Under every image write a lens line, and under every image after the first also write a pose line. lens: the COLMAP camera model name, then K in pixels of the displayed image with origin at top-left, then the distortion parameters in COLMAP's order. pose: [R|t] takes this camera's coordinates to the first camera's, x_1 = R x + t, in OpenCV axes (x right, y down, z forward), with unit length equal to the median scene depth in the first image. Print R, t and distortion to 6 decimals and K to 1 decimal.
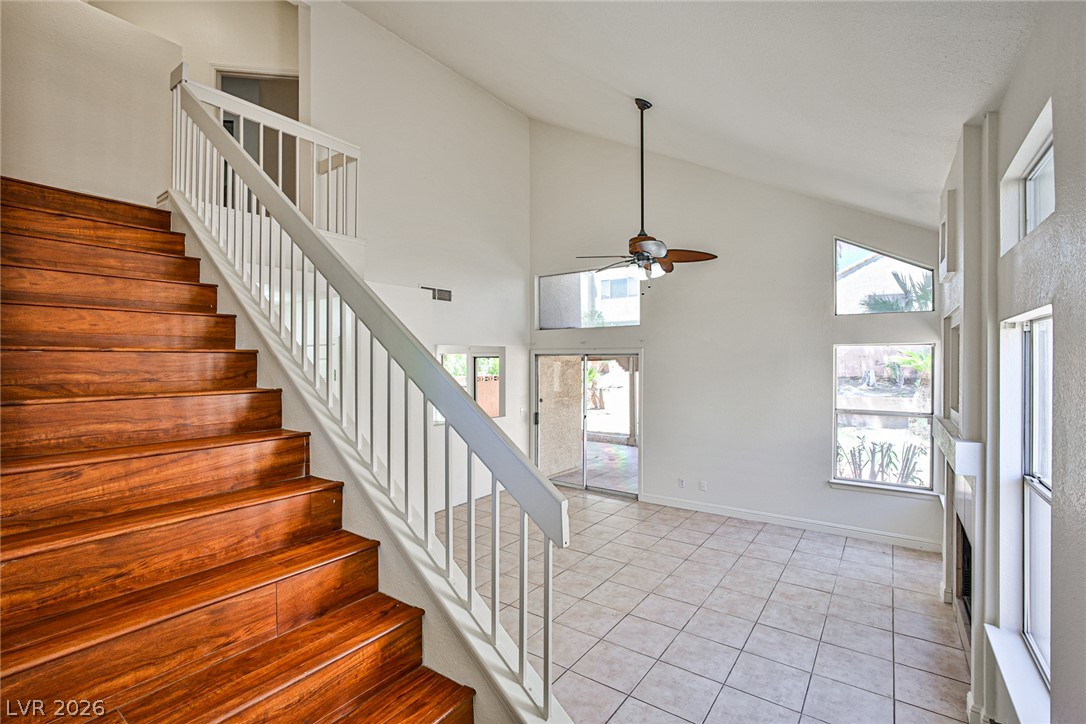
lens RADIAL K [[491.0, 0, 560.0], [0, 491.0, 364.7], [0, 0, 1]] dist [-0.029655, 0.010627]
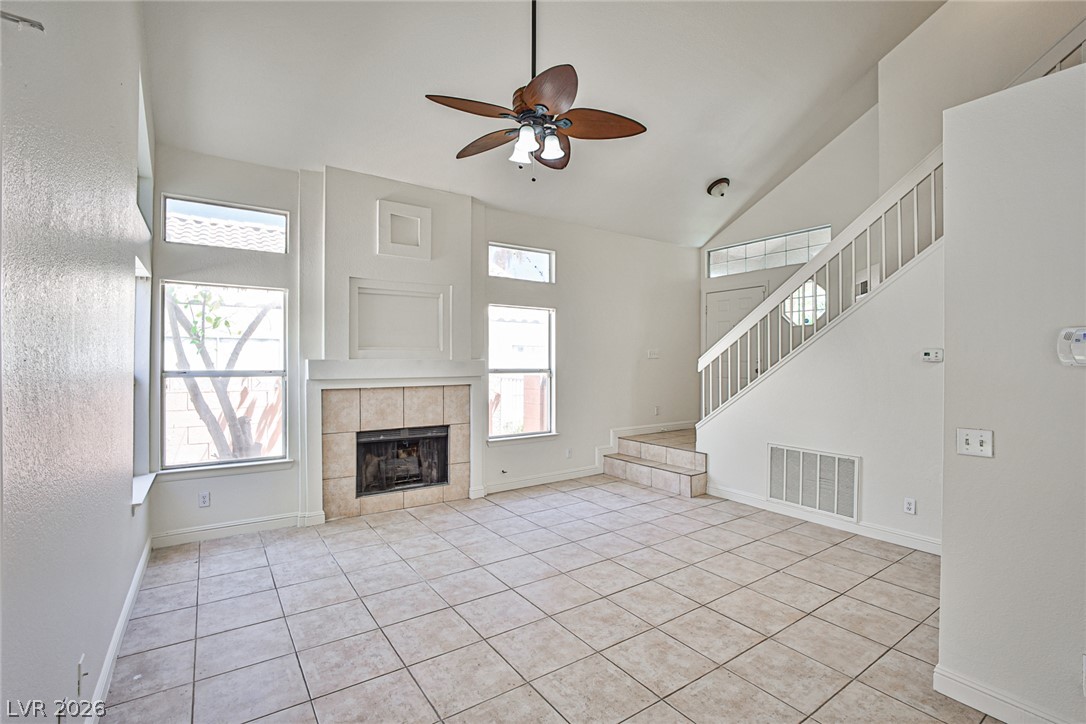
lens RADIAL K [[491.0, 0, 544.0], [0, 491.0, 360.2], [0, 0, 1]] dist [-0.029655, 0.010627]
pose [[-0.933131, -0.003709, 0.359517, -0.063589], [-0.002635, 0.999990, 0.003476, 0.080694], [-0.359526, 0.002296, -0.933132, 1.403759]]
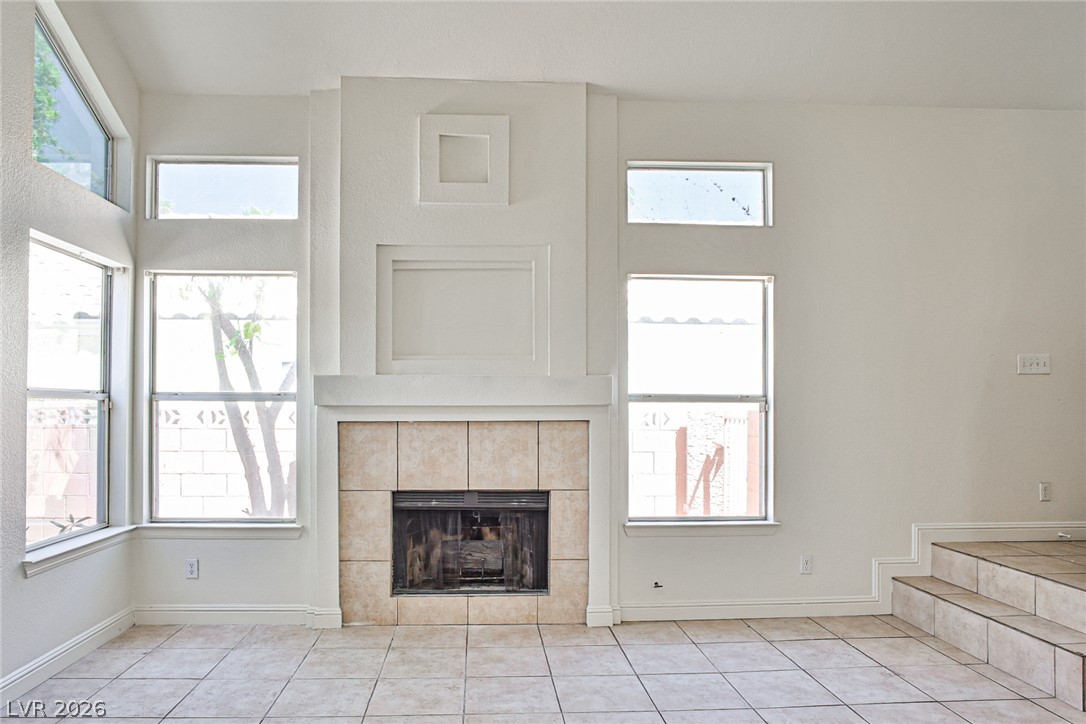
lens RADIAL K [[720.6, 0, 512.3], [0, 720.6, 401.2], [0, 0, 1]] dist [-0.035325, 0.011108]
pose [[-0.602875, -0.007172, 0.797804, -0.166003], [-0.000994, 0.999966, 0.008239, 0.105355], [-0.797835, 0.004174, -0.602861, 1.083248]]
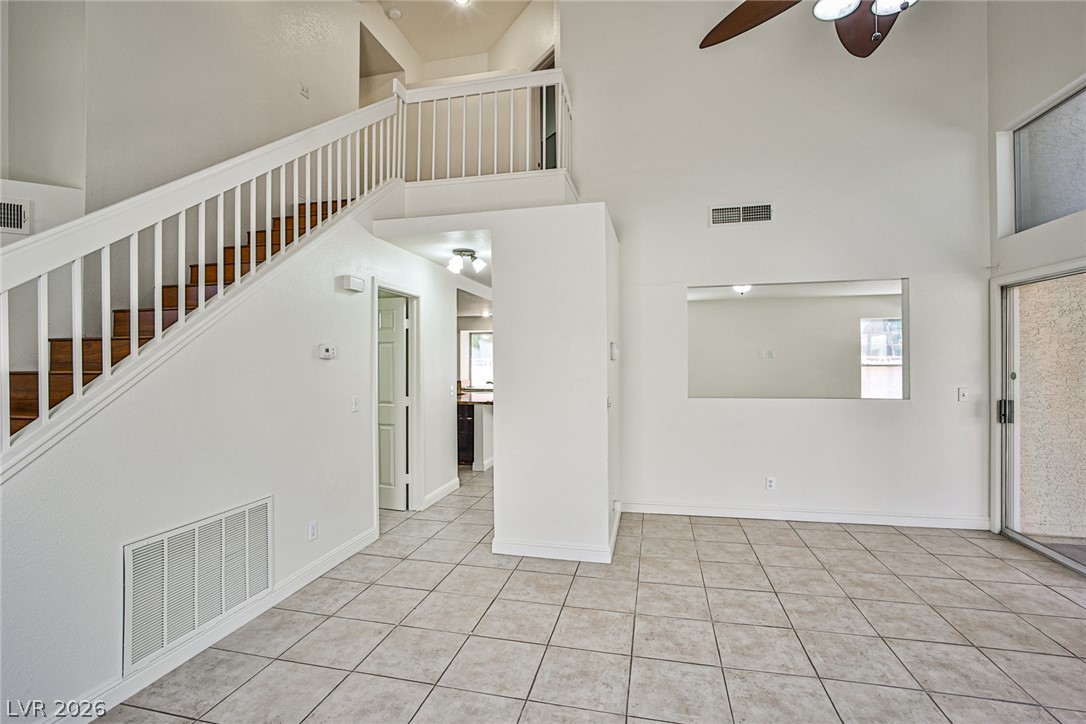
lens RADIAL K [[487.7, 0, 540.9], [0, 487.7, 361.7], [0, 0, 1]] dist [-0.031321, 0.009055]
pose [[0.359678, -0.007324, -0.933048, 0.361434], [0.000295, 0.999970, -0.007735, 0.093084], [0.933077, 0.002507, 0.359669, 0.565832]]
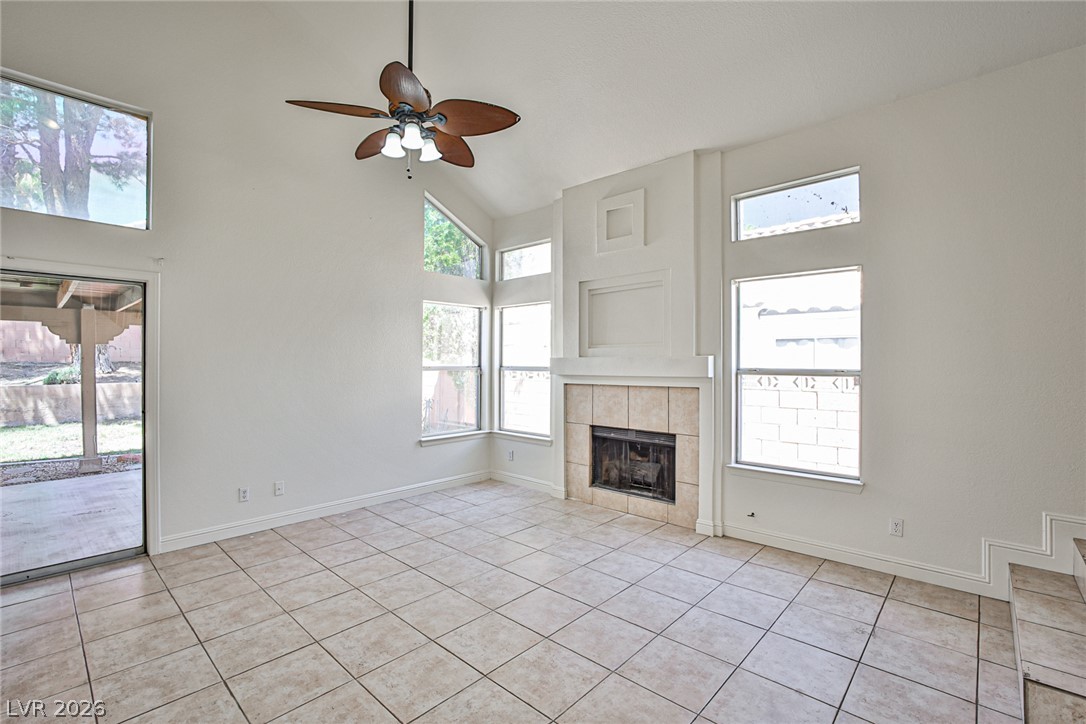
lens RADIAL K [[491.0, 0, 537.9], [0, 491.0, 360.6], [0, 0, 1]] dist [-0.029655, 0.010627]
pose [[0.155003, -0.004631, 0.987903, -0.386162], [0.008694, 0.999957, 0.003324, 0.085518], [-0.987876, 0.008074, 0.155037, 0.648619]]
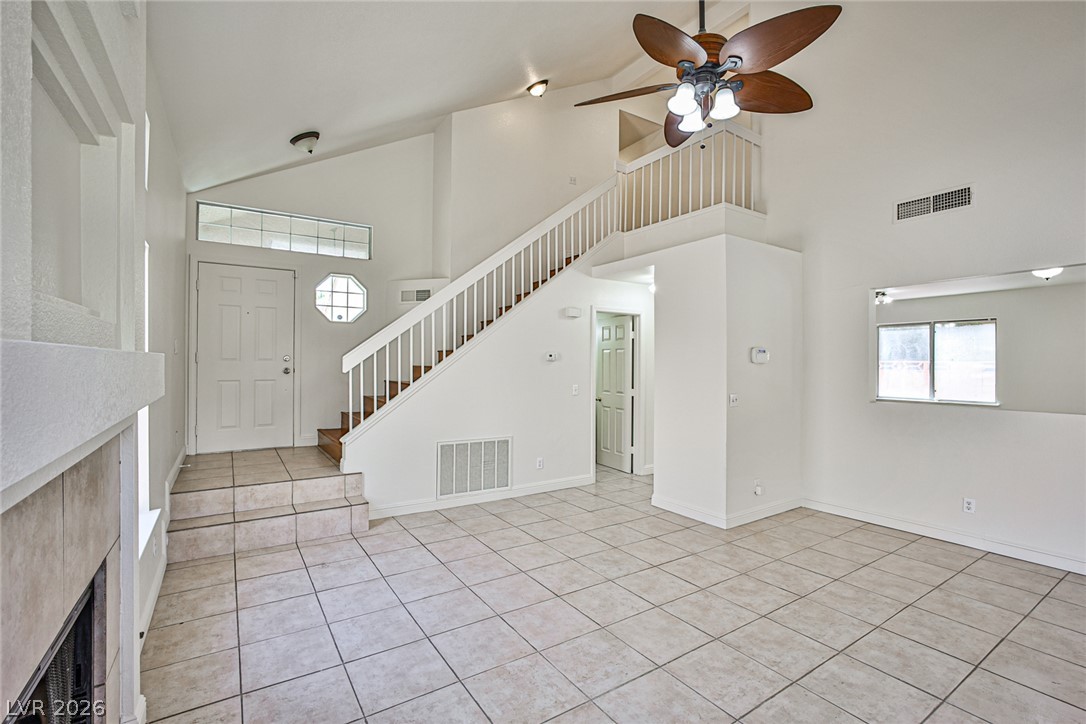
lens RADIAL K [[487.7, 0, 541.1], [0, 487.7, 363.5], [0, 0, 1]] dist [-0.031321, 0.009055]
pose [[-0.384615, -0.004666, -0.923065, 0.643496], [-0.011692, 0.999932, -0.000183, 0.089787], [0.923003, 0.010722, -0.384644, 0.918828]]
